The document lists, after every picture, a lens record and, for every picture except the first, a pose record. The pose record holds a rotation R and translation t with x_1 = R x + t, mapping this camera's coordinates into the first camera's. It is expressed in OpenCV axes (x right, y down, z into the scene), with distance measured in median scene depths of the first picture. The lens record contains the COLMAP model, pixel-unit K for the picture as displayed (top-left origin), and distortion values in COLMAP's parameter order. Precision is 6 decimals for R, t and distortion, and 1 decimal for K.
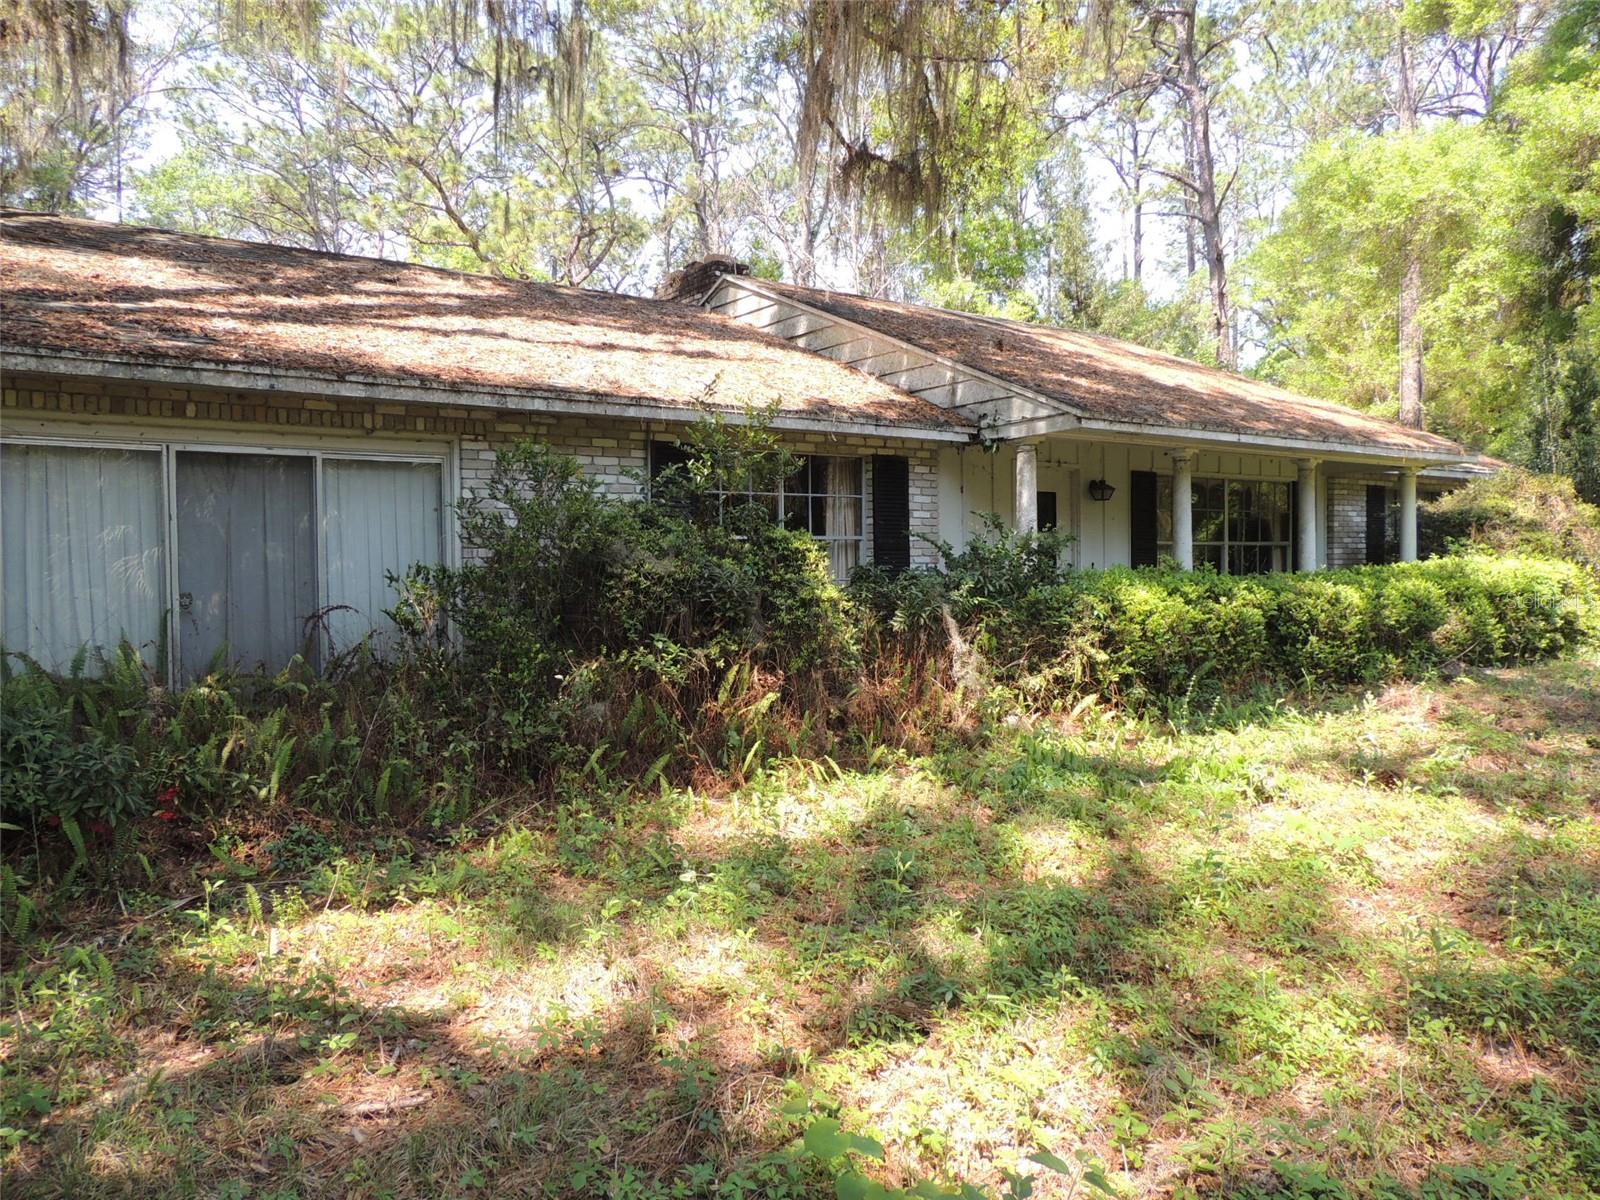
lens RADIAL K [[1151.3, 0, 803.0], [0, 1151.3, 588.8], [0, 0, 1]] dist [-0.013615, 0.003007]
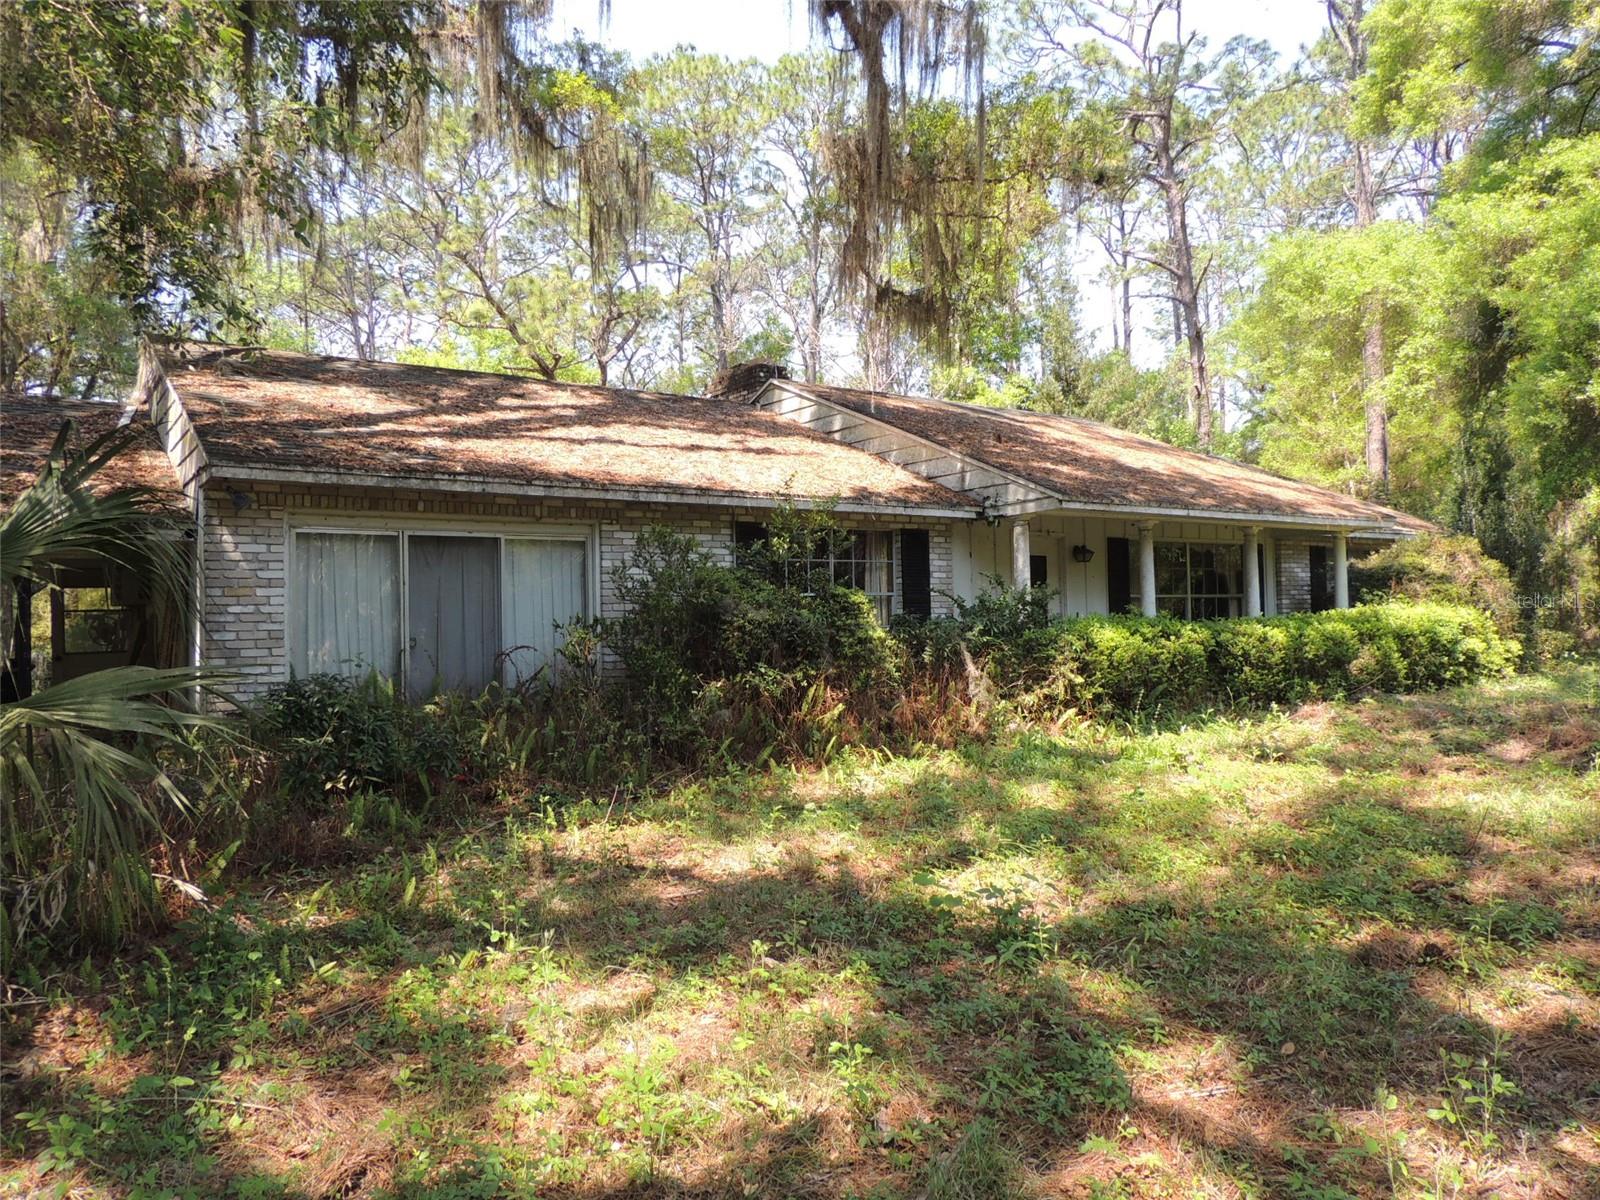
lens RADIAL K [[1151.3, 0, 800.3], [0, 1151.3, 608.9], [0, 0, 1]] dist [-0.013615, 0.003007]
pose [[0.999950, -0.009627, -0.002662, -0.045293], [0.009533, 0.999401, -0.033275, 0.013085], [0.002981, 0.033248, 0.999443, -0.256454]]
